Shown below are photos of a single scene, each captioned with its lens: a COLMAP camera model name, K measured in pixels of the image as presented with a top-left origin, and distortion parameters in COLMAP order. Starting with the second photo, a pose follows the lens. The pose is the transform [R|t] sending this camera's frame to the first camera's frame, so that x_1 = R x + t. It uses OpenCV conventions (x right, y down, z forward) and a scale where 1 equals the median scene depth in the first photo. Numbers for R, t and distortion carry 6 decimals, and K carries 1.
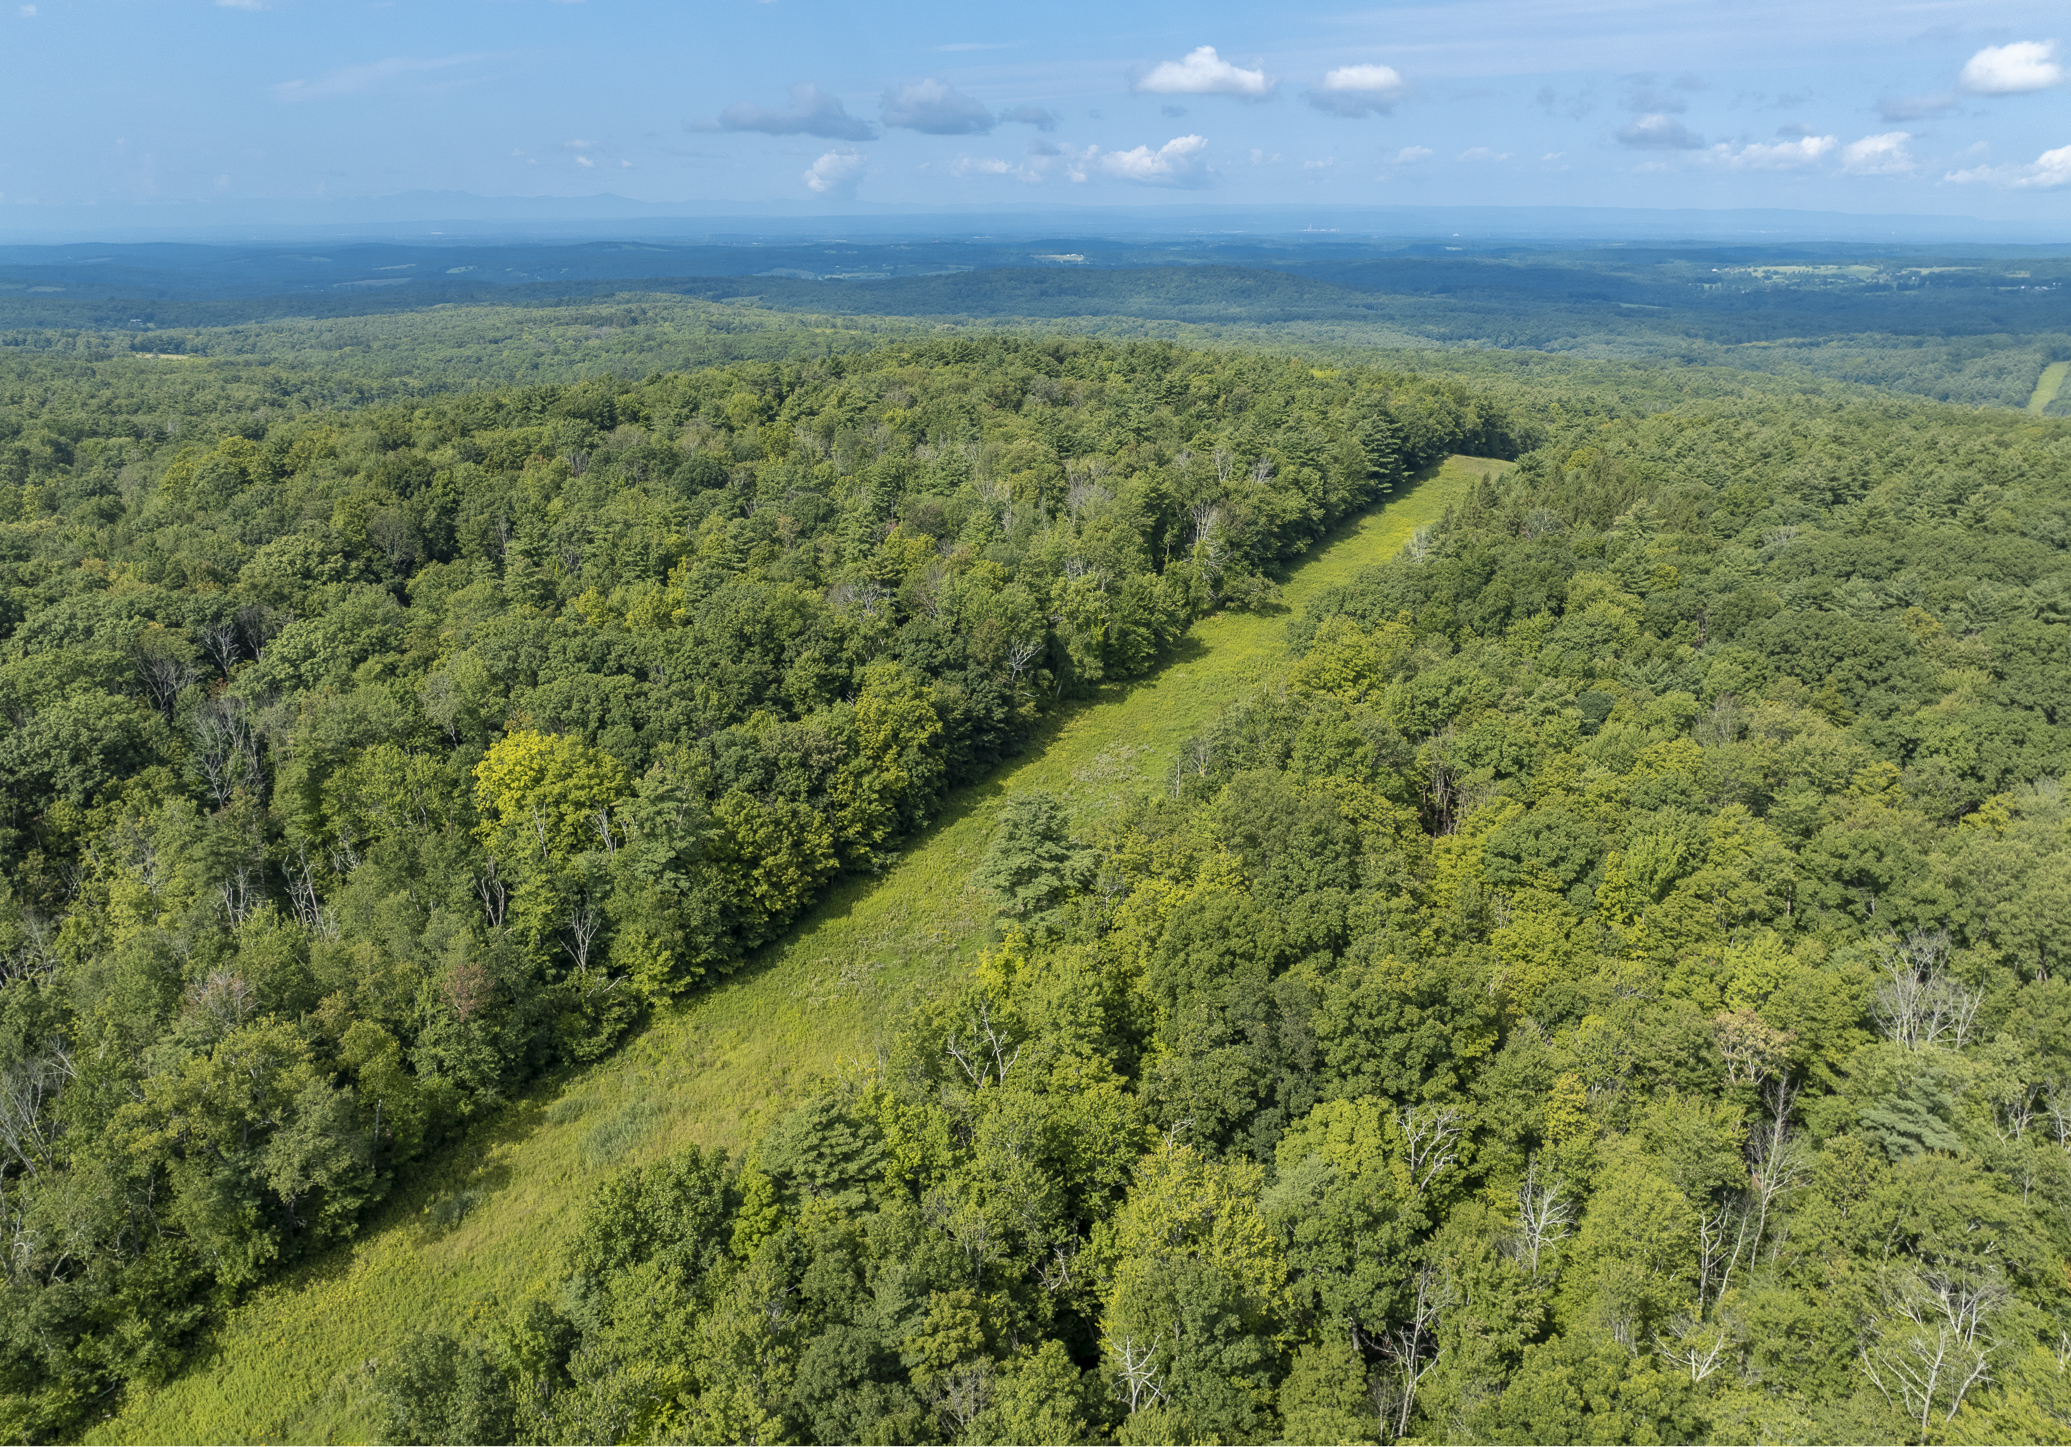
lens RADIAL K [[1514.5, 0, 1044.2], [0, 1514.5, 673.0], [0, 0, 1]] dist [-0.071118, 0.045645]
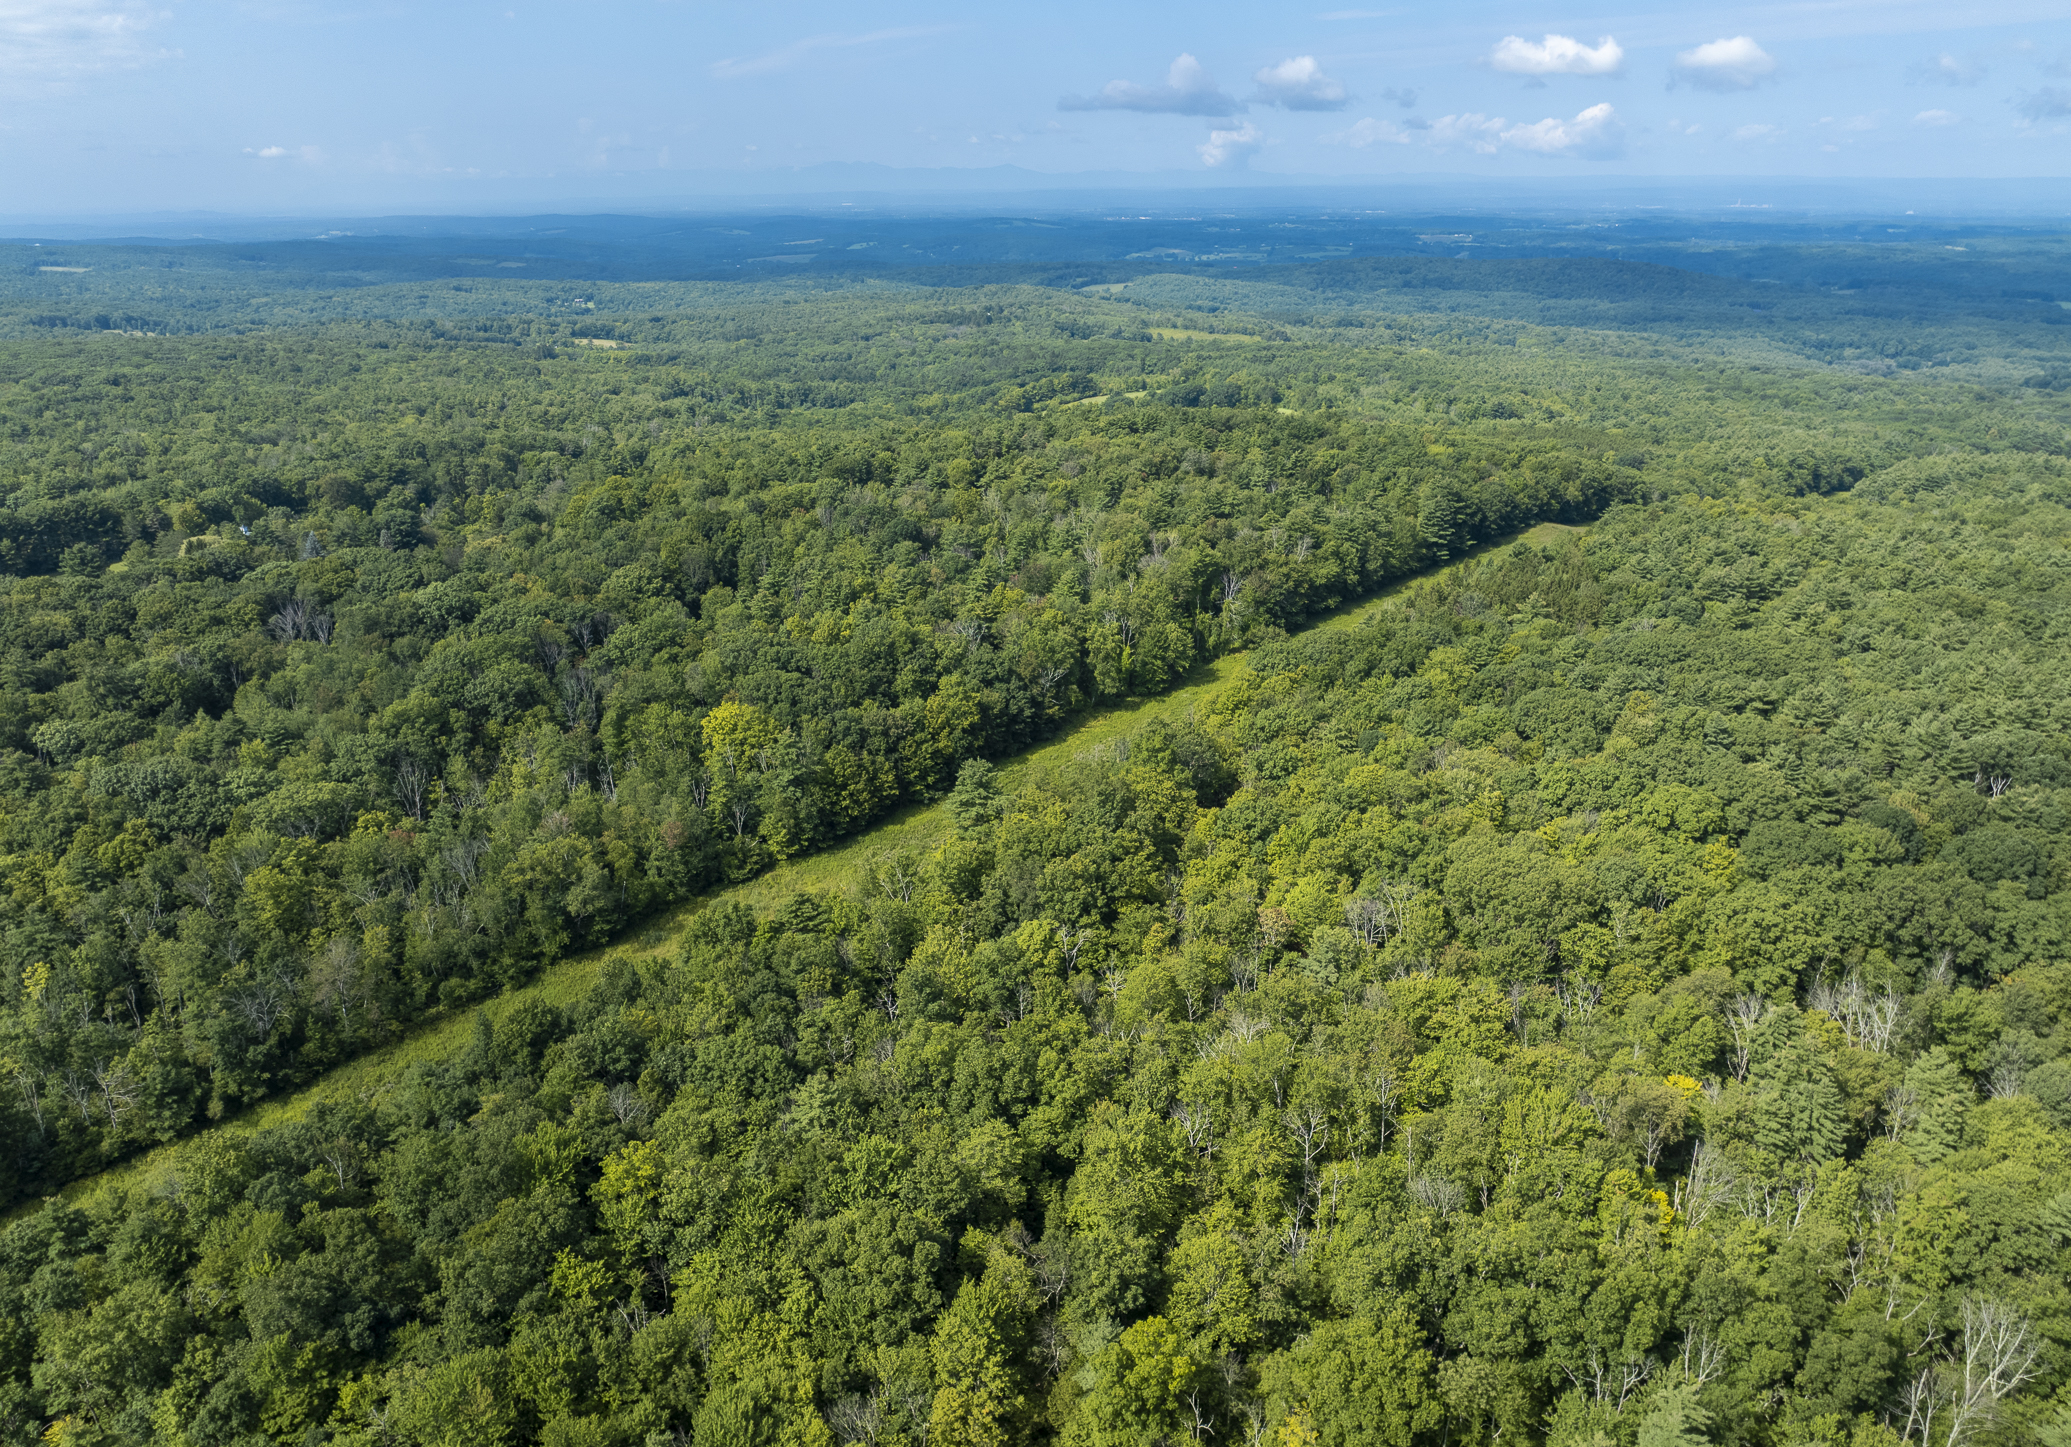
lens RADIAL K [[1456.2, 0, 987.1], [0, 1456.2, 722.4], [0, 0, 1]] dist [-0.030177, 0.005210]
pose [[0.962463, 0.082678, -0.258515, 0.352631], [-0.069877, 0.995848, 0.058337, -0.052887], [0.262265, -0.038083, 0.964244, -0.518535]]
